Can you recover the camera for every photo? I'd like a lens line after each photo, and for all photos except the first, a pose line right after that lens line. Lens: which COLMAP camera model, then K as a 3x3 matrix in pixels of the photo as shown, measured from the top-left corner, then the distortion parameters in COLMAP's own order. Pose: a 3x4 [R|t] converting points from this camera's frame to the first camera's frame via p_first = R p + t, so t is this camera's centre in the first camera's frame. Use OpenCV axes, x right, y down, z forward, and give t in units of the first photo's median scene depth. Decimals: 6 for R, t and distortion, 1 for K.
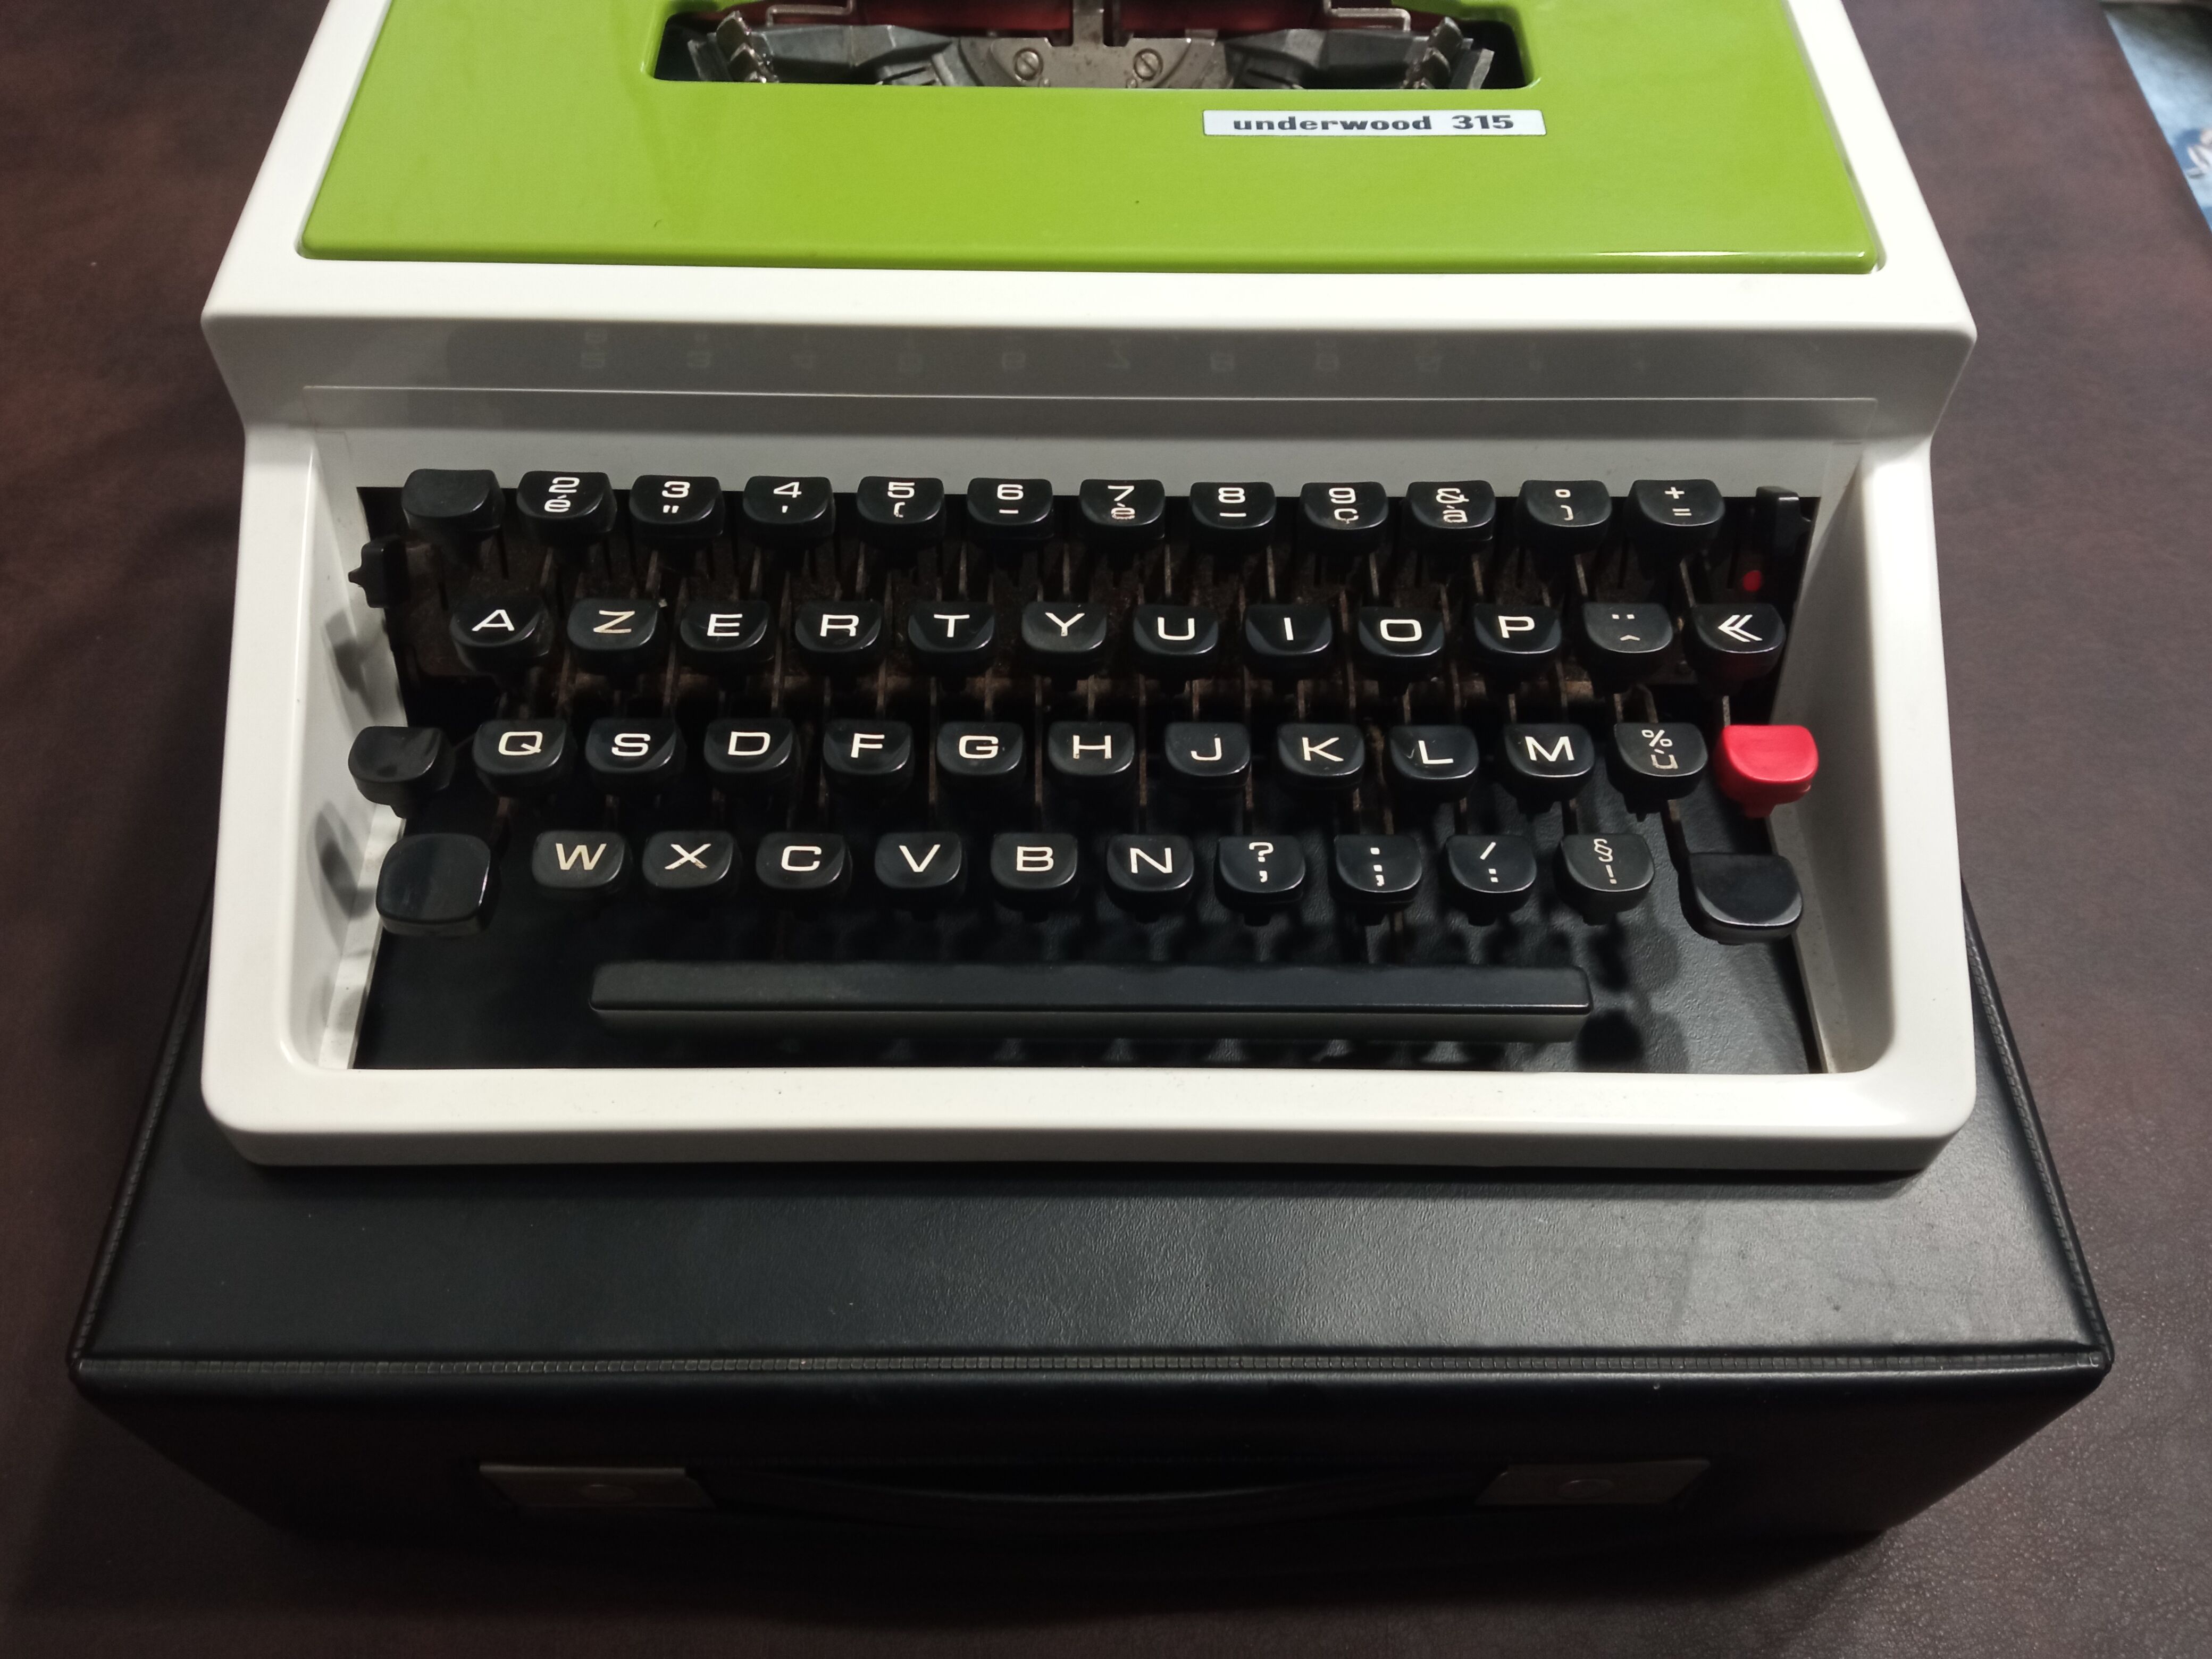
lens RADIAL K [[1829.0, 0, 1106.0], [0, 1829.0, 829.5], [0, 0, 1]] dist [0.117581, -0.195898]
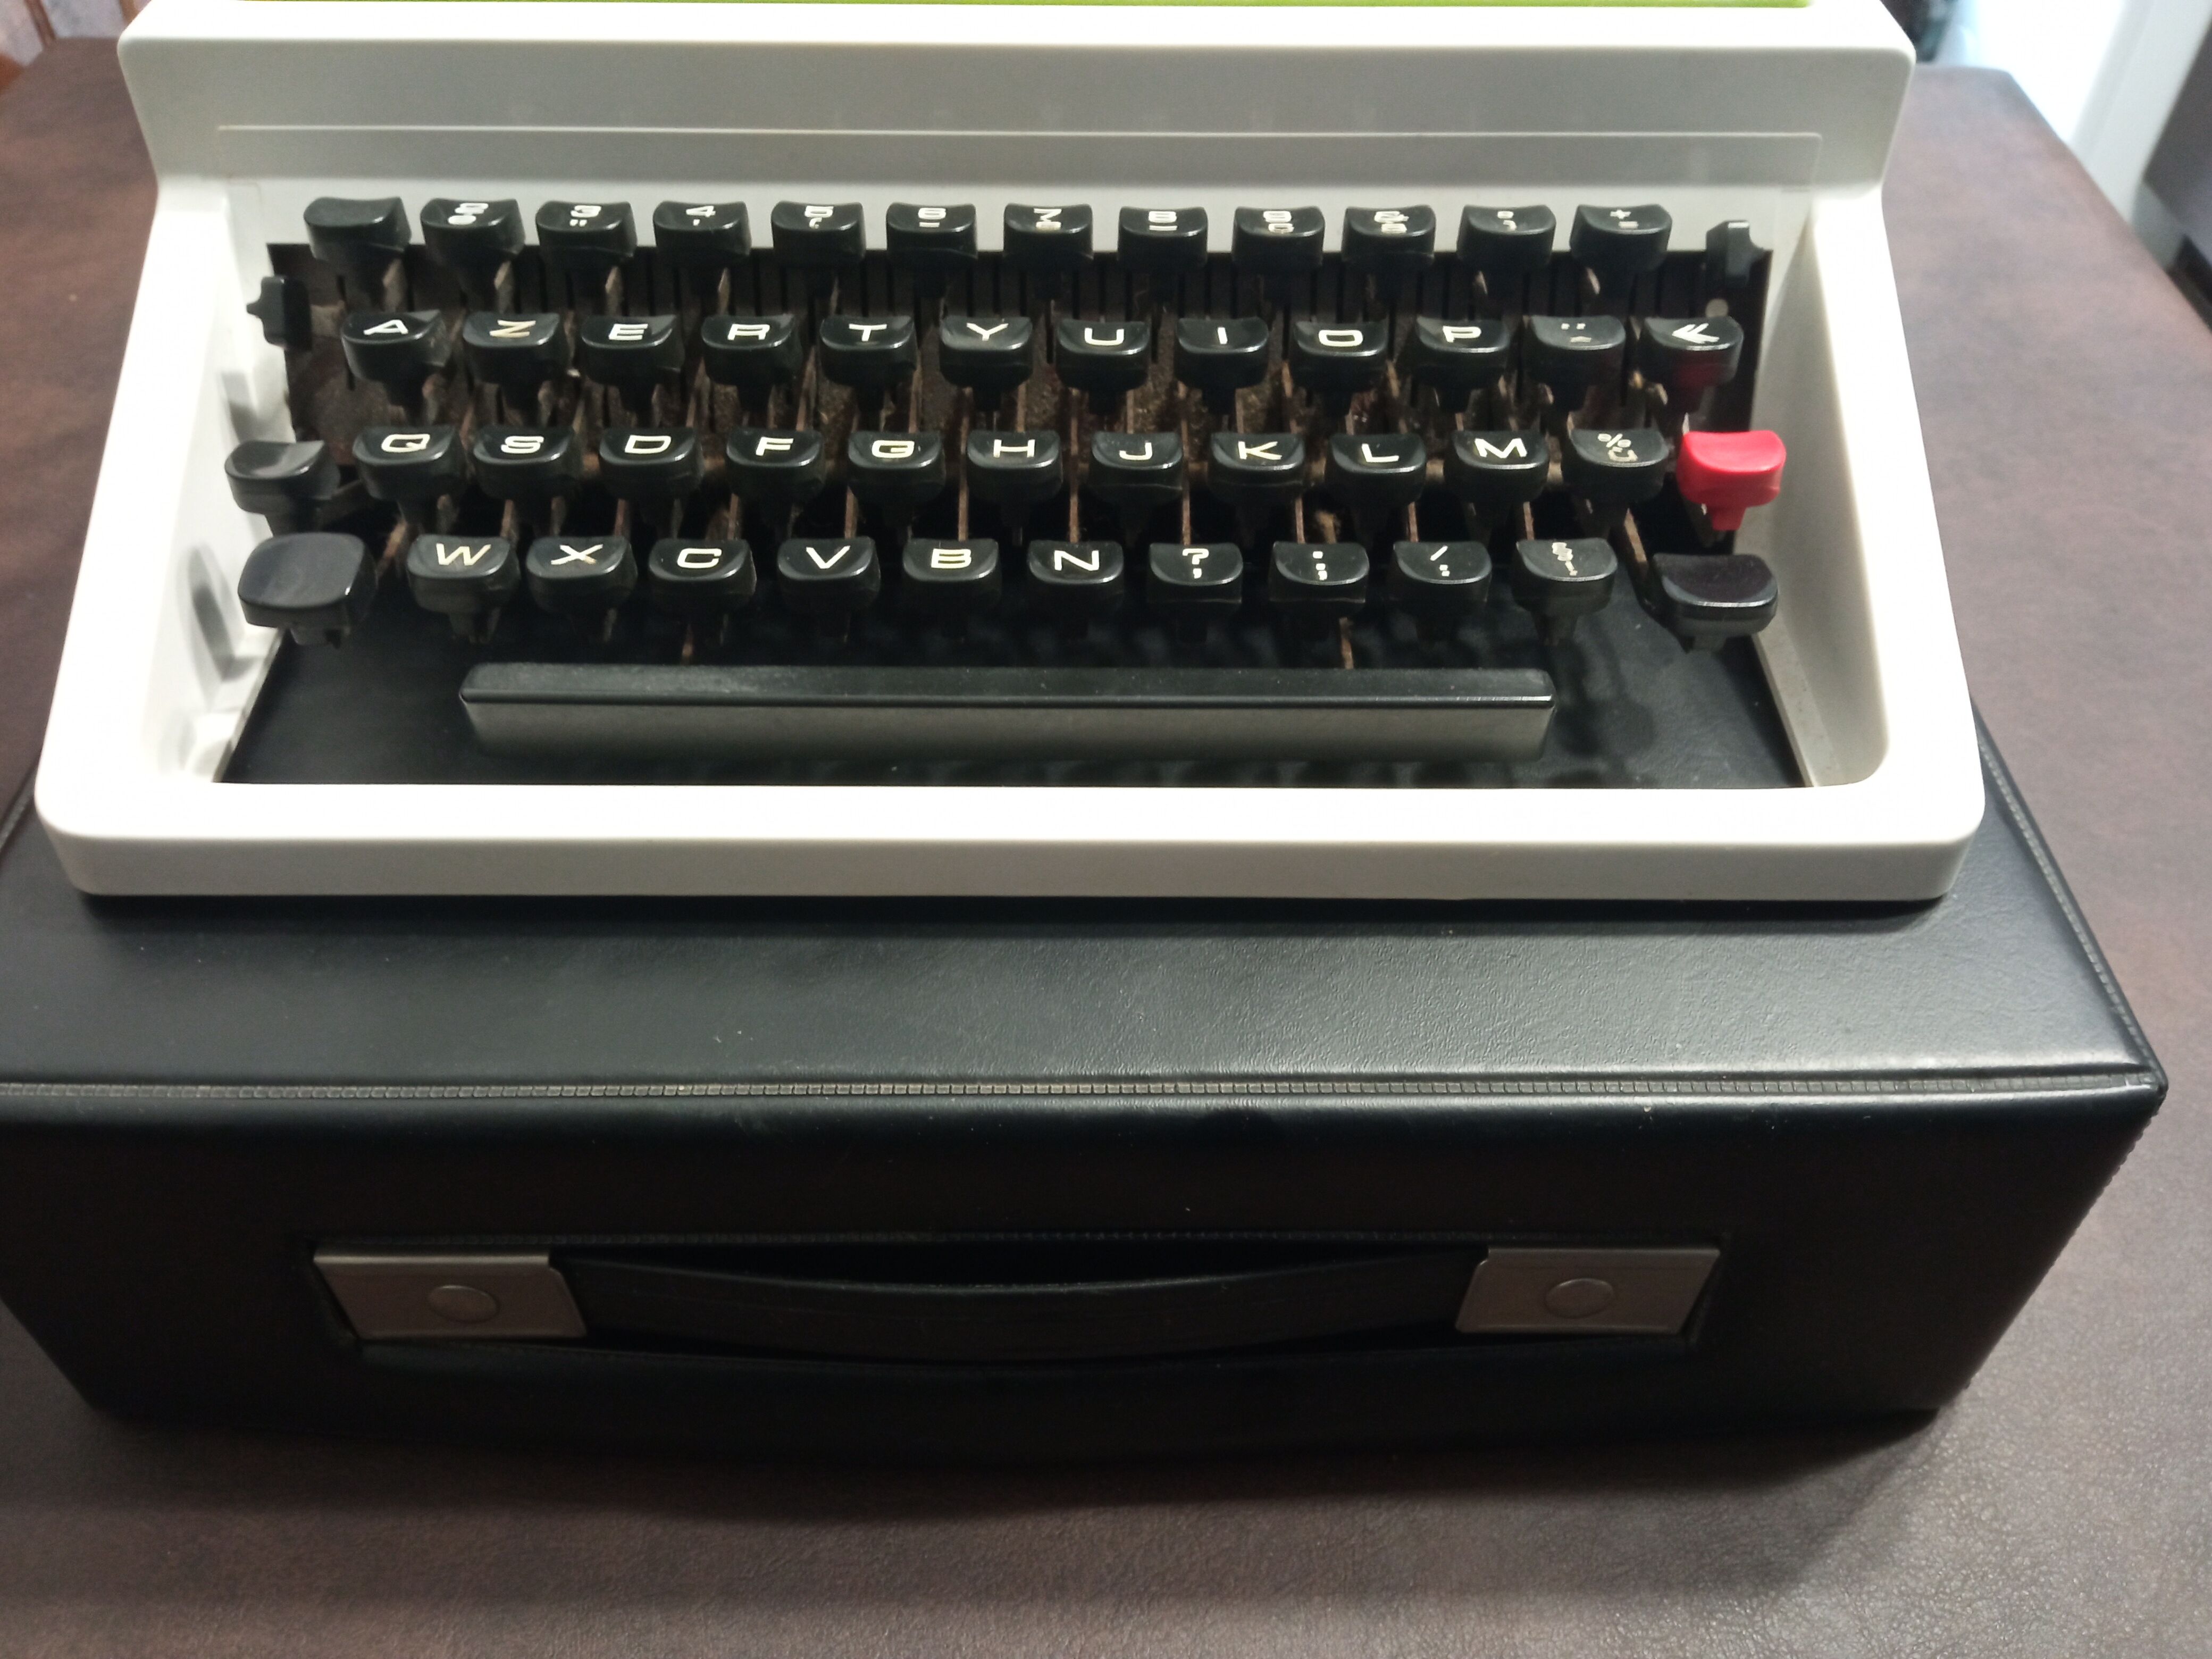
lens RADIAL K [[1829.0, 0, 1106.0], [0, 1829.0, 829.5], [0, 0, 1]] dist [0.117581, -0.195898]
pose [[0.999975, -0.005122, -0.004860, 0.042699], [0.004160, 0.983551, -0.180582, 0.314296], [0.005705, 0.180558, 0.983548, 0.106335]]
